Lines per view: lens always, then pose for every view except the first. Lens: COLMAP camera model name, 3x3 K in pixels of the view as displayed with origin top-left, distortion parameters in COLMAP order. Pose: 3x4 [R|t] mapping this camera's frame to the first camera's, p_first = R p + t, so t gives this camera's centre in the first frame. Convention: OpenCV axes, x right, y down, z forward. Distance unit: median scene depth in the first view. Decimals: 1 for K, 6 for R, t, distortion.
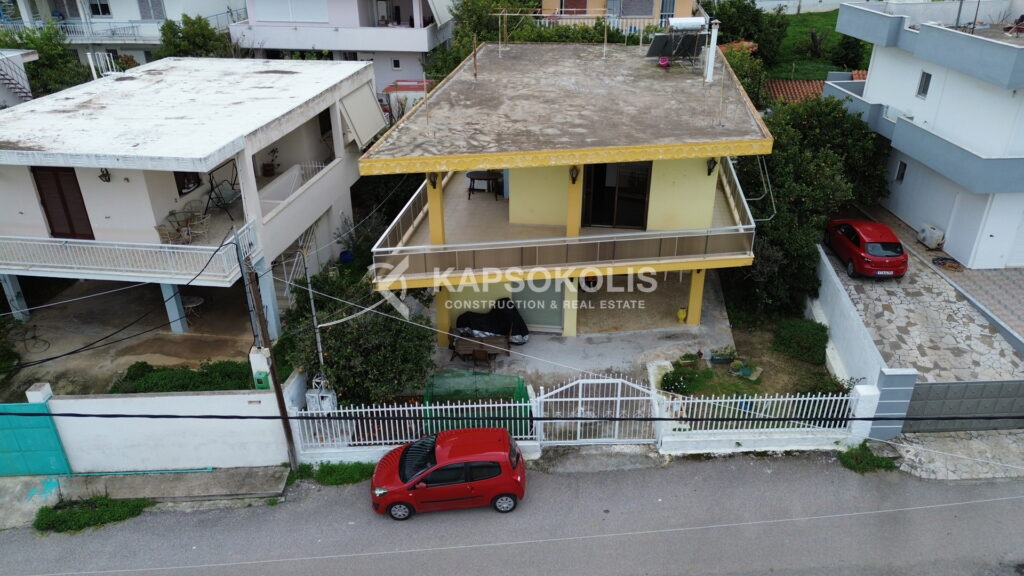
lens RADIAL K [[722.2, 0, 512.0], [0, 722.2, 288.0], [0, 0, 1]] dist [0.090307, -0.094826]
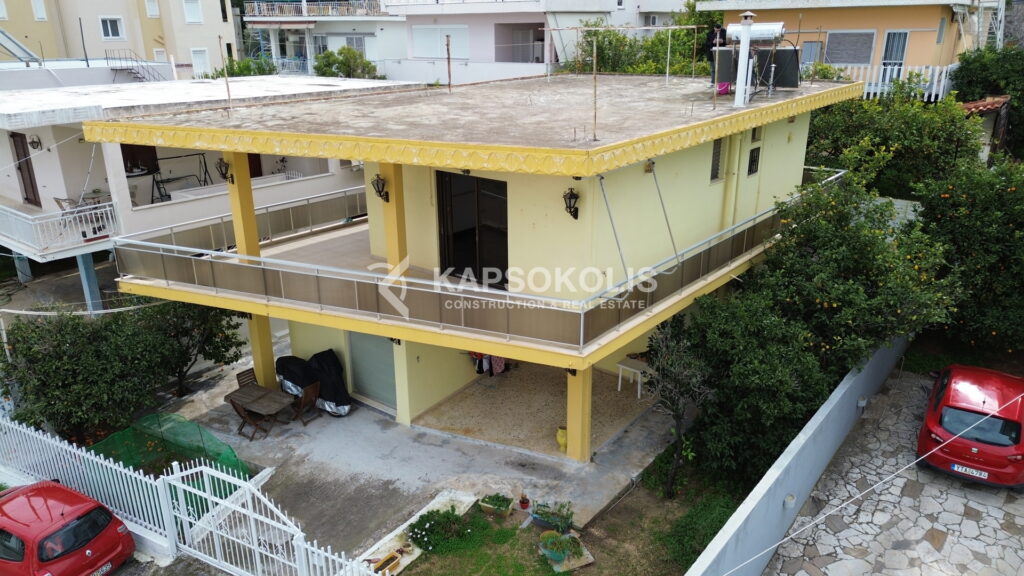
lens RADIAL K [[722.2, 0, 512.0], [0, 722.2, 288.0], [0, 0, 1]] dist [0.090307, -0.094826]
pose [[0.856470, 0.169279, -0.487652, 0.522635], [-0.232071, 0.970117, -0.070832, -0.038368], [0.461088, 0.173835, 0.870160, 0.436241]]
